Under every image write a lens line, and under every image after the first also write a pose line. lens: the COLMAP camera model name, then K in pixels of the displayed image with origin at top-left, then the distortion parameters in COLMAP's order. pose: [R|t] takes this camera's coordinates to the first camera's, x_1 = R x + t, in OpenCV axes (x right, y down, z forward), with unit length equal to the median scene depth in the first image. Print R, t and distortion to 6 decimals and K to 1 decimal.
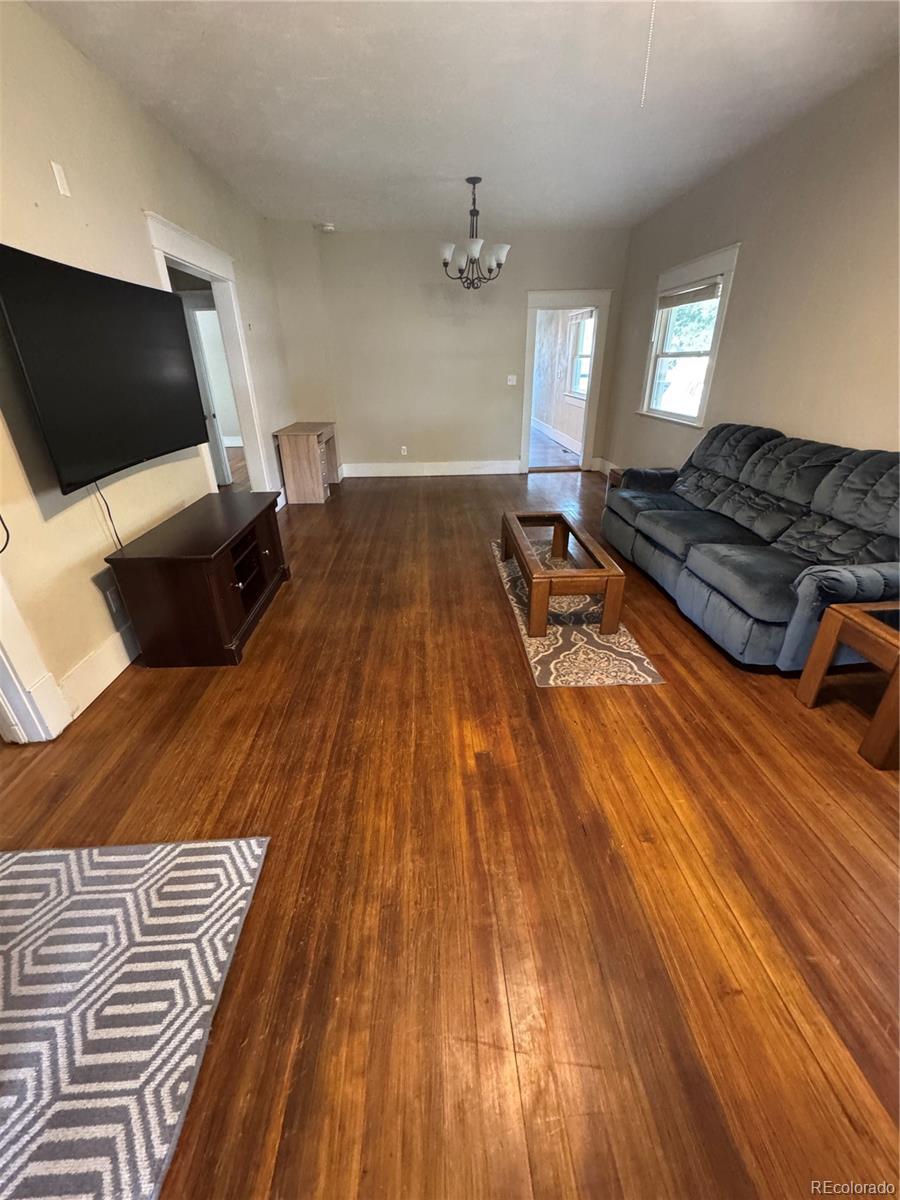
lens RADIAL K [[478.2, 0, 450.0], [0, 478.2, 600.0], [0, 0, 1]] dist [-0.002121, 0.000450]
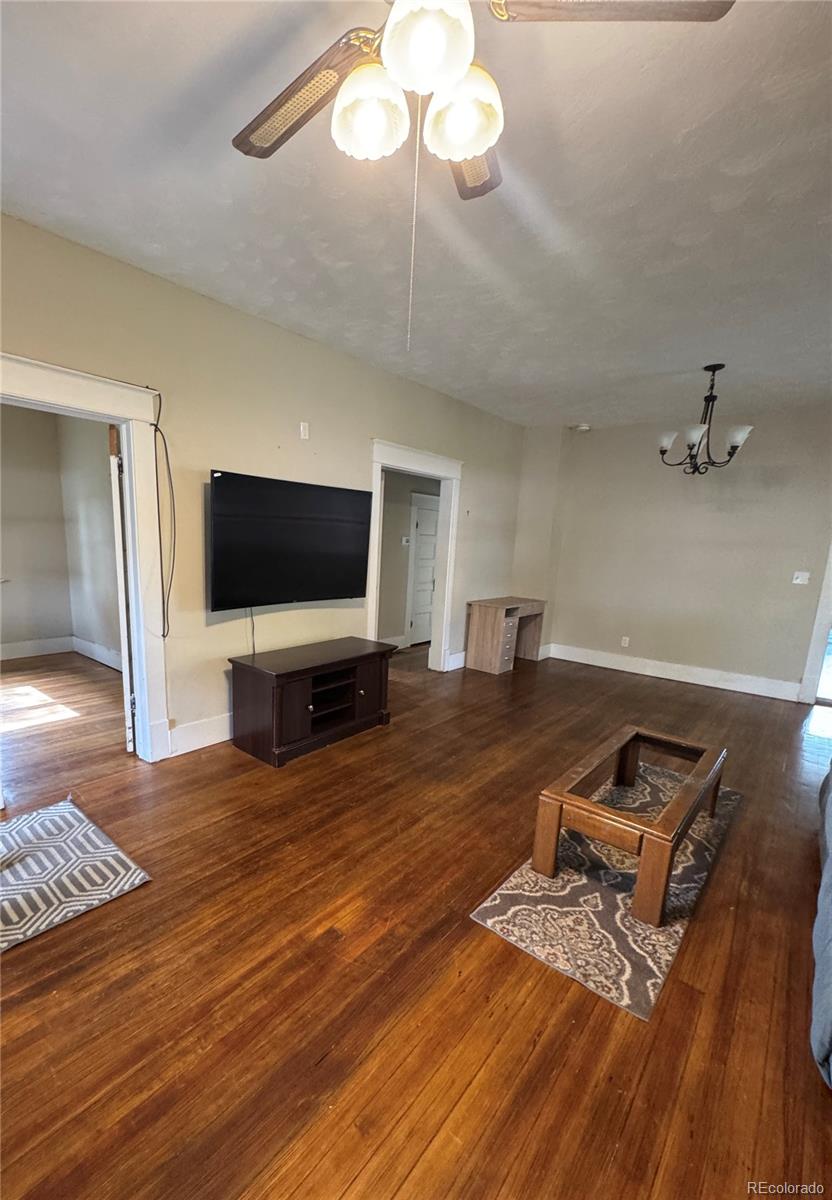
lens RADIAL K [[550.4, 0, 415.0], [0, 550.4, 650.4], [0, 0, 1]] dist [-0.000845, 0.000069]
pose [[0.701350, 0.175948, -0.690760, 0.672374], [-0.353123, 0.927552, -0.122273, -0.087946], [0.619203, 0.329680, 0.712671, 0.130131]]
